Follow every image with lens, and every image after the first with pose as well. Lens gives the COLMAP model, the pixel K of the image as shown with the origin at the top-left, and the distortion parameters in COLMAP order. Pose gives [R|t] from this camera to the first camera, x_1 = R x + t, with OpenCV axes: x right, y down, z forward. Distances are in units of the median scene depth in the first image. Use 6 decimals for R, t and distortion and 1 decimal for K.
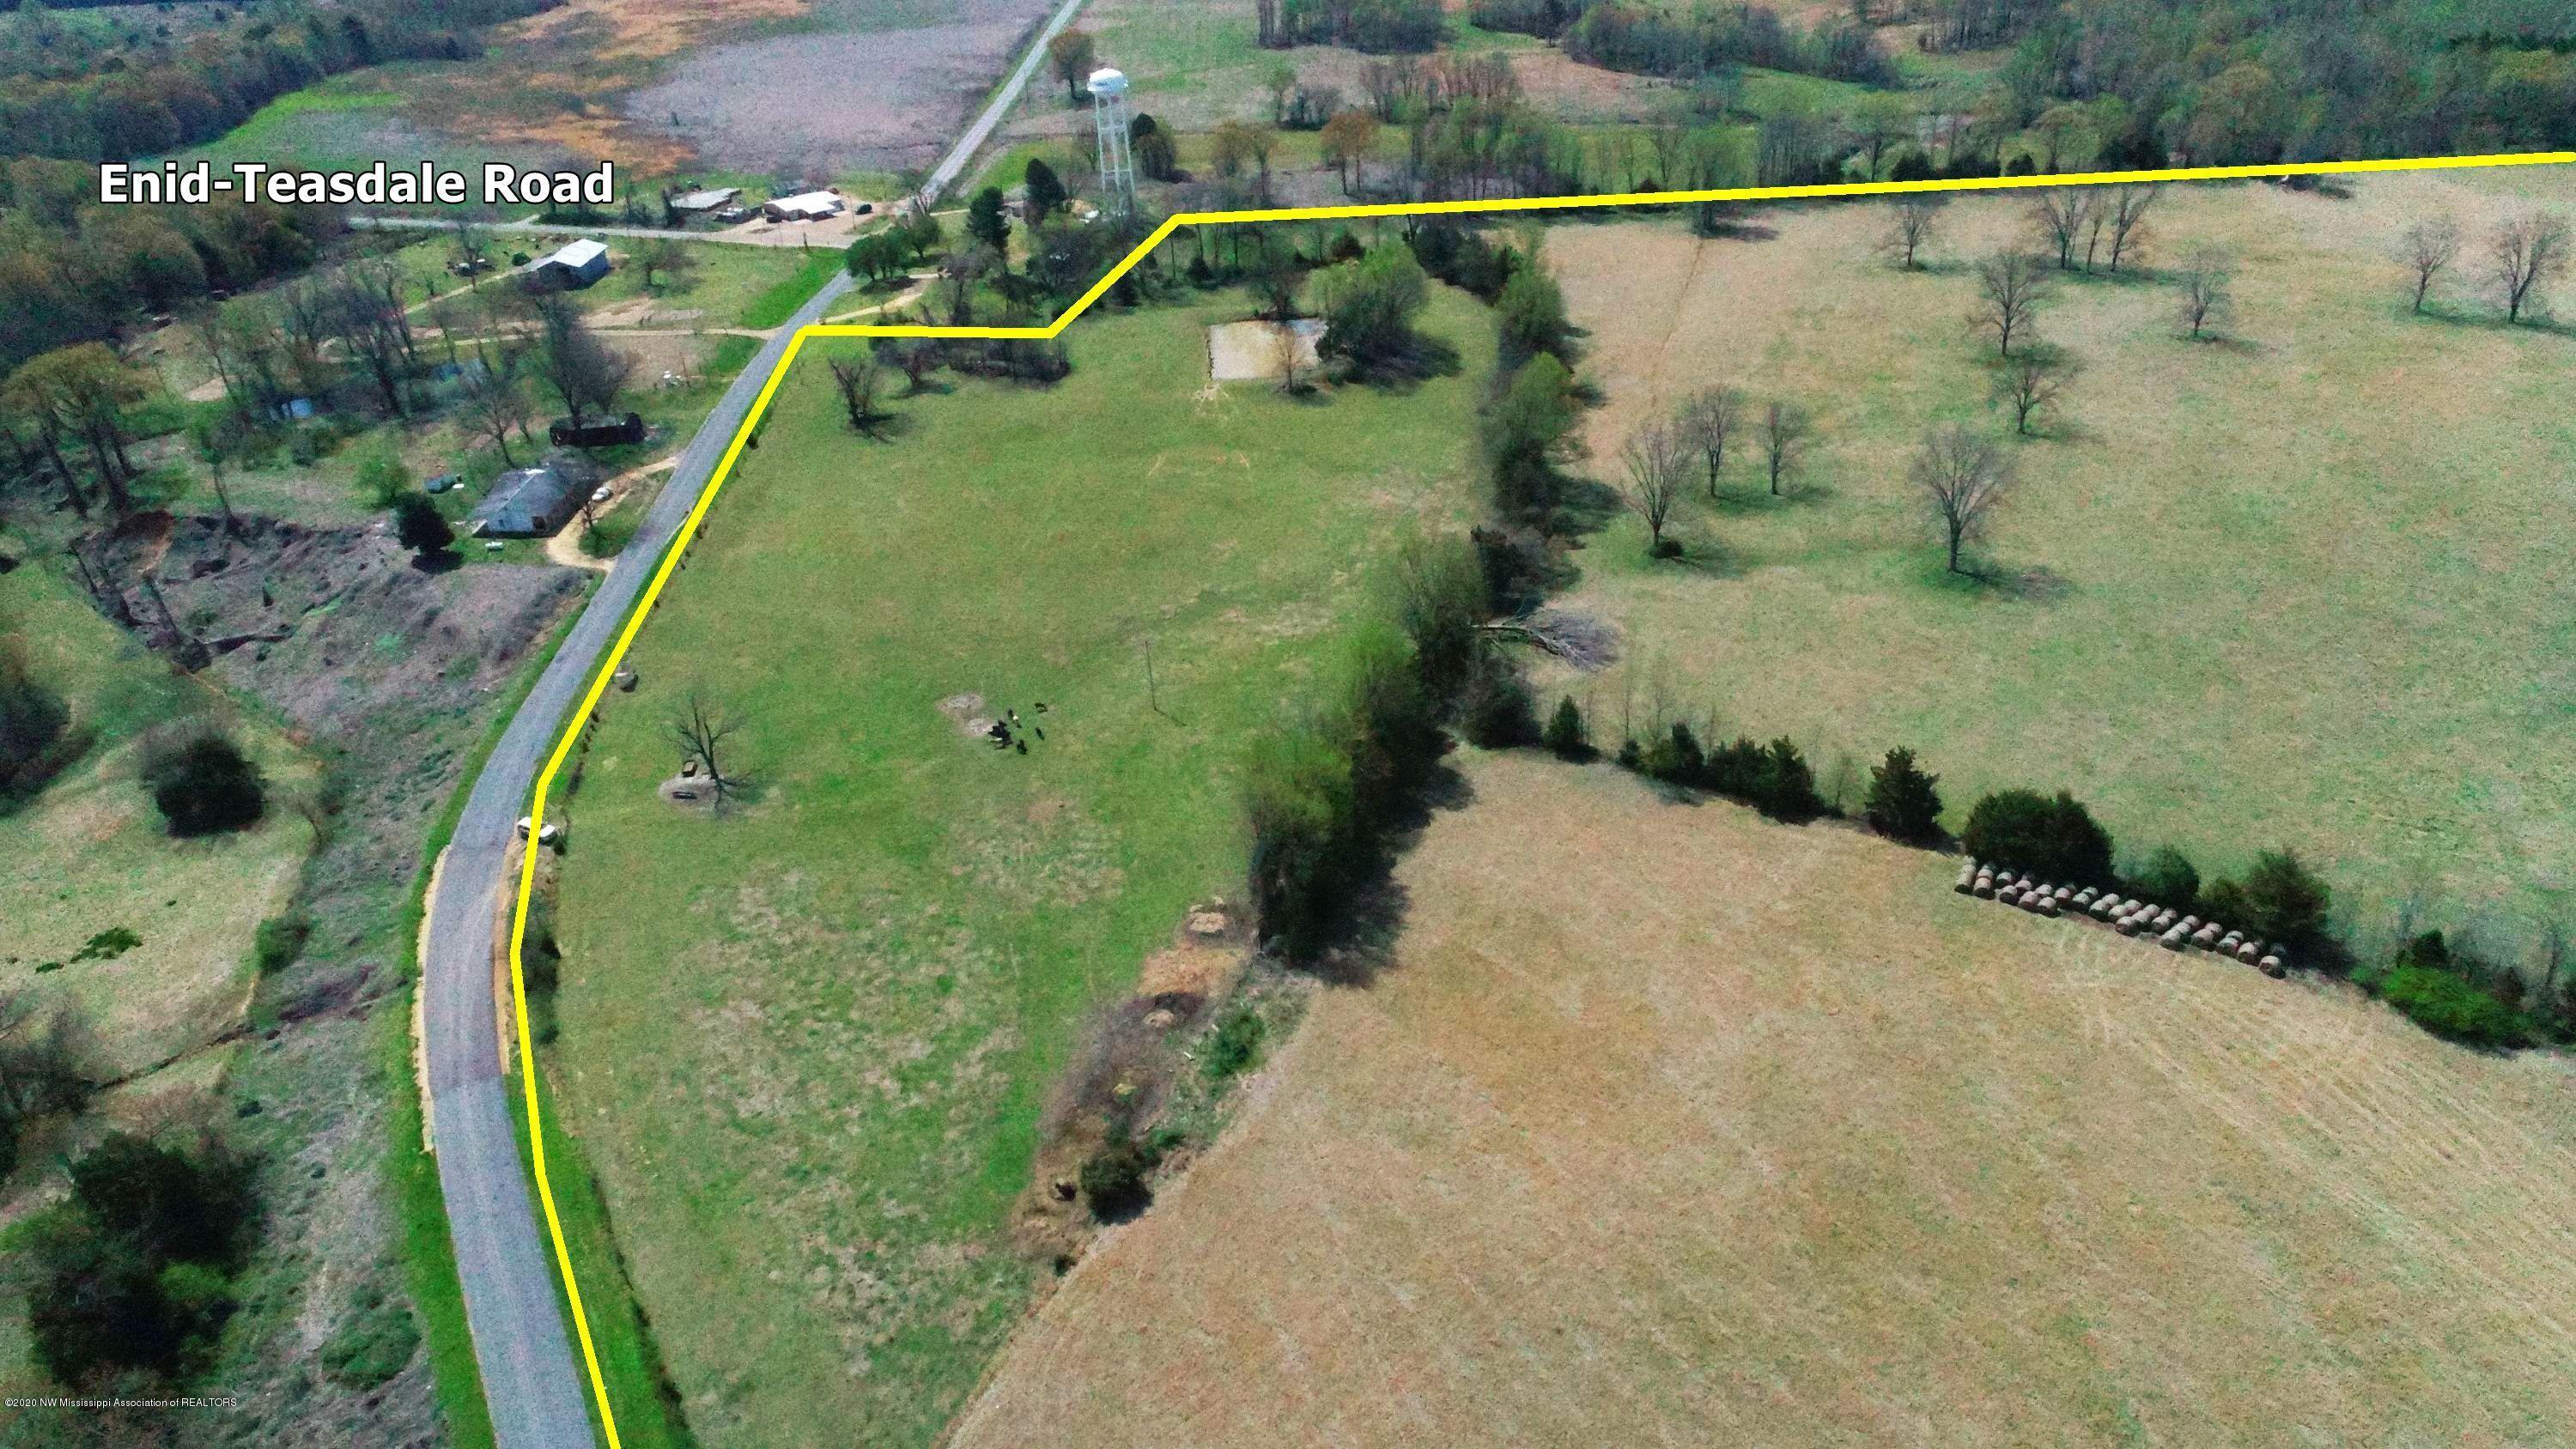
lens RADIAL K [[1711.9, 0, 1295.3], [0, 1711.9, 733.9], [0, 0, 1]] dist [-0.002779, -0.001841]
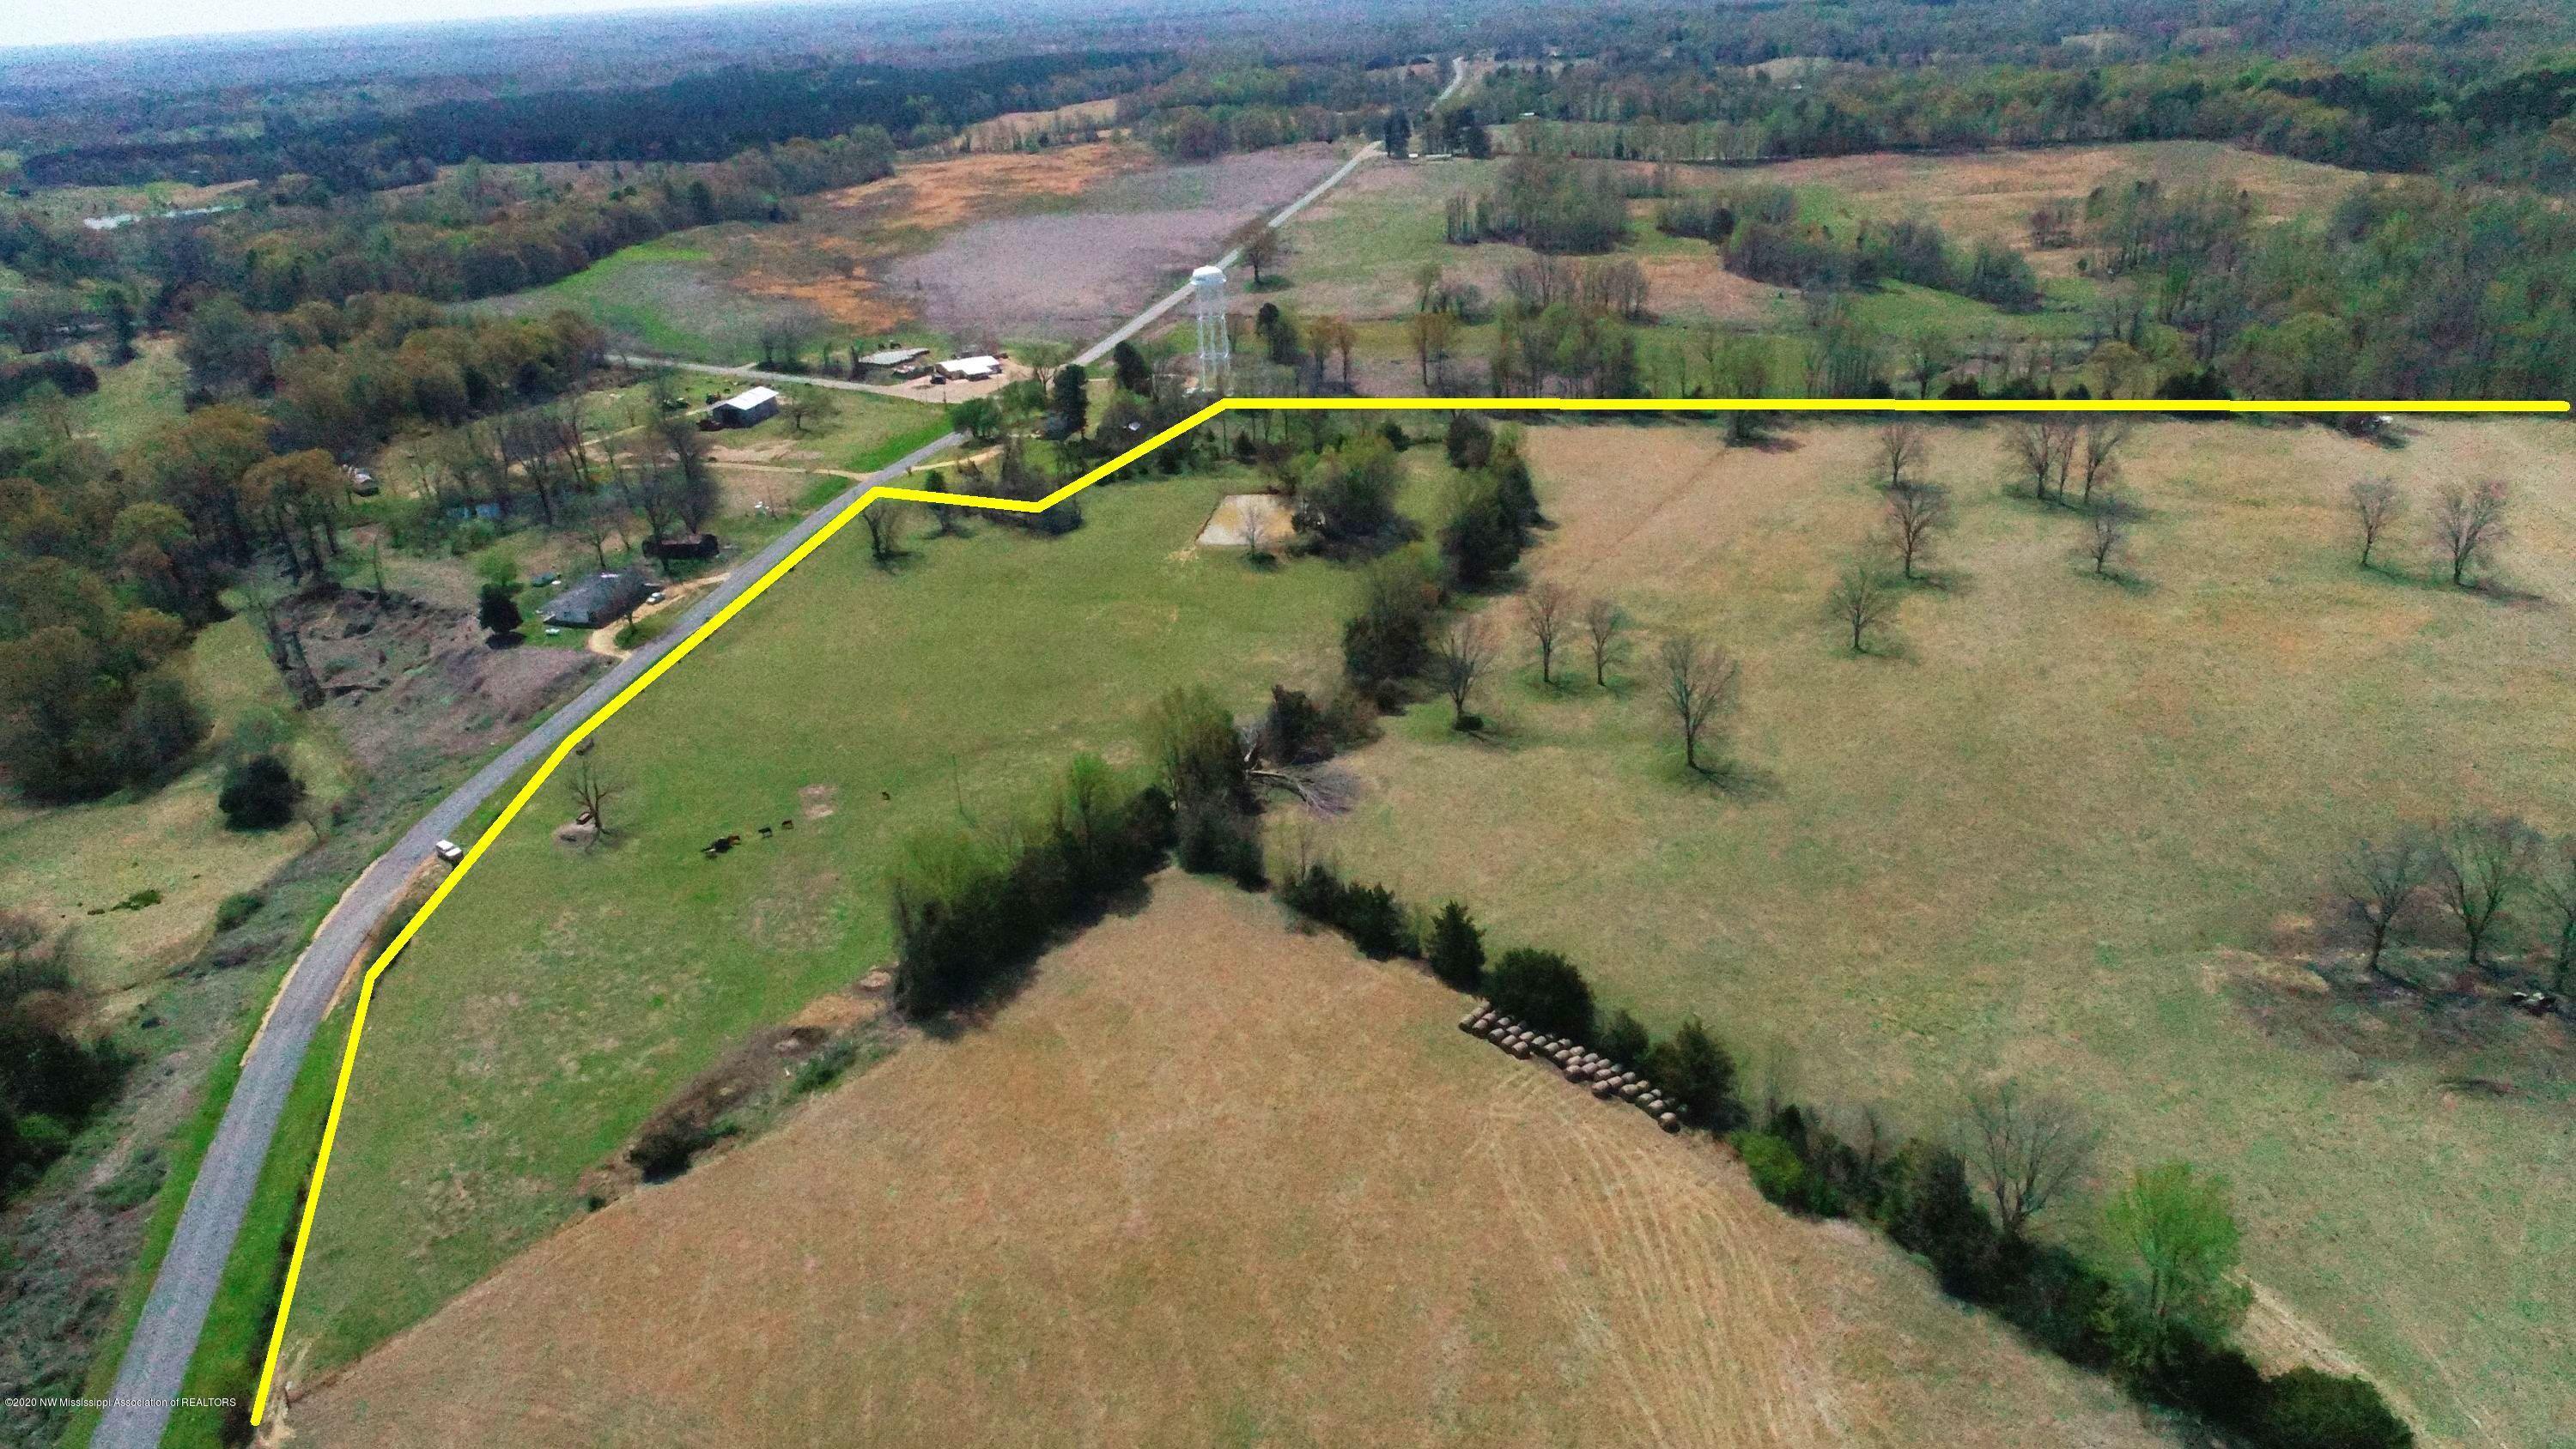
lens RADIAL K [[1711.9, 0, 1287.8], [0, 1711.9, 727.4], [0, 0, 1]] dist [-0.002779, -0.001841]
pose [[0.976677, 0.095208, -0.192453, 0.389990], [-0.112388, 0.990407, -0.080395, -0.002870], [0.182953, 0.100149, 0.978007, -0.139117]]
